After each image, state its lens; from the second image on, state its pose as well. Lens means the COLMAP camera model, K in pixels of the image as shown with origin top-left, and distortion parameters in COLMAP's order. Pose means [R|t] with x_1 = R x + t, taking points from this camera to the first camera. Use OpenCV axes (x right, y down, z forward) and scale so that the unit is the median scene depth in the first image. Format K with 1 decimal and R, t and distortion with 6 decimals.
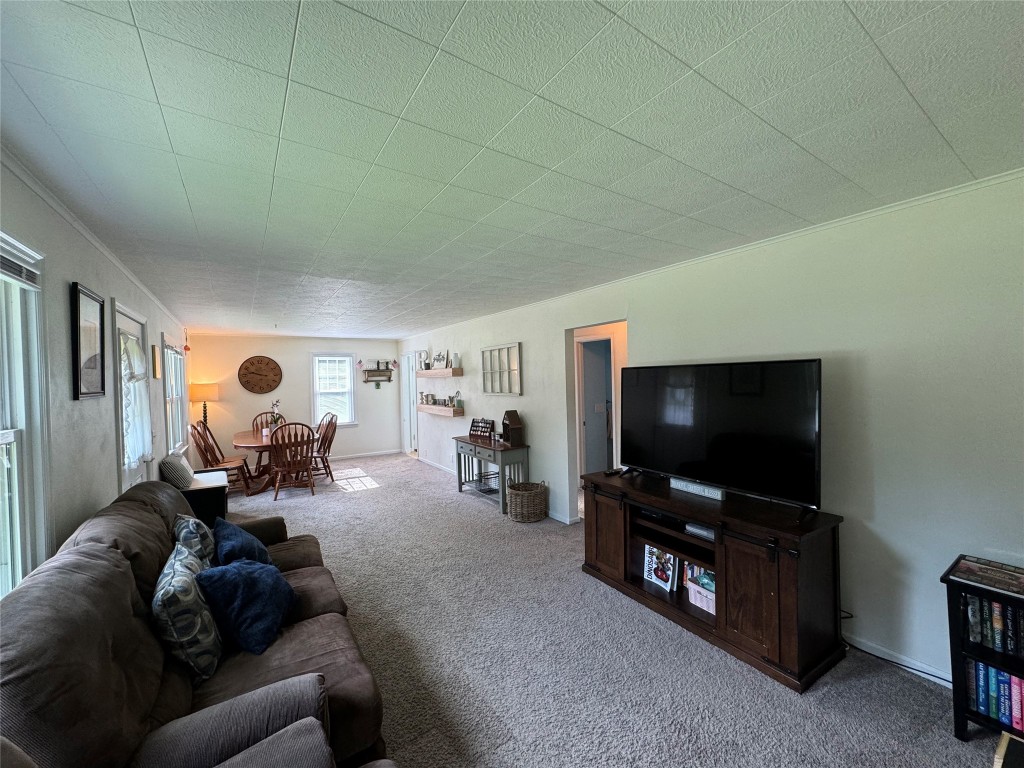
lens RADIAL K [[406.6, 0, 512.0], [0, 406.6, 384.0], [0, 0, 1]] dist [0.000658, 0.000273]
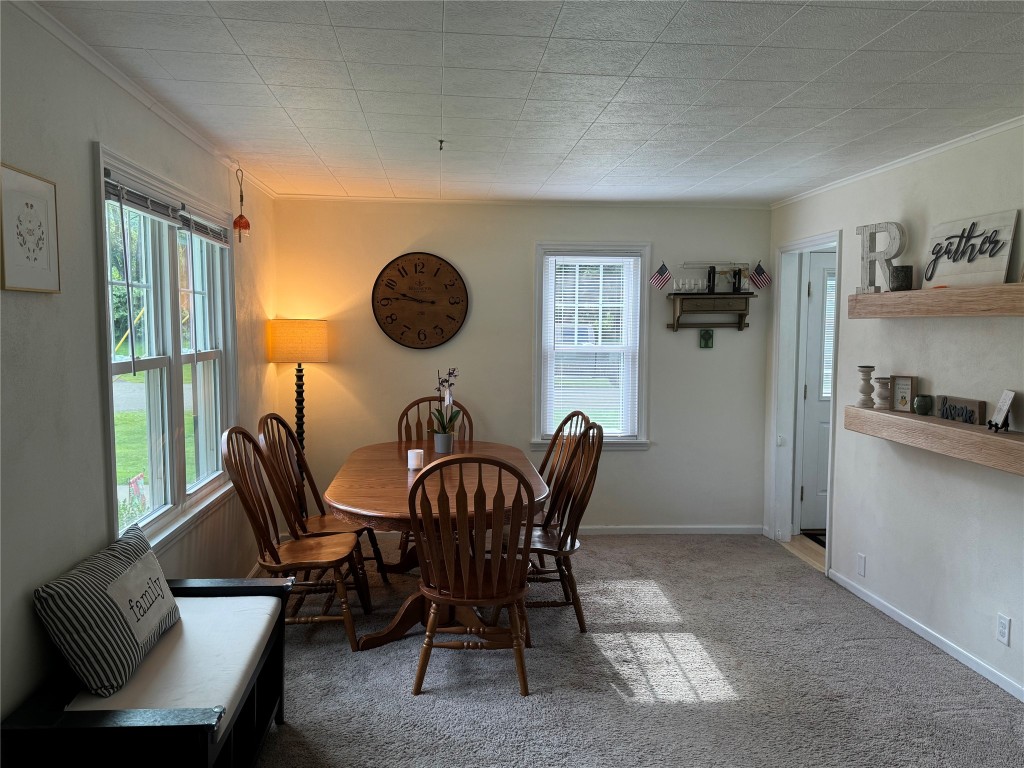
lens RADIAL K [[800.5, 0, 512.0], [0, 800.5, 384.0], [0, 0, 1]] dist [-0.003155, -0.001746]
pose [[0.879319, 0.063018, -0.472044, -0.176938], [-0.034162, 0.996999, 0.069463, 0.000697], [0.475005, -0.044954, 0.878834, 0.370923]]
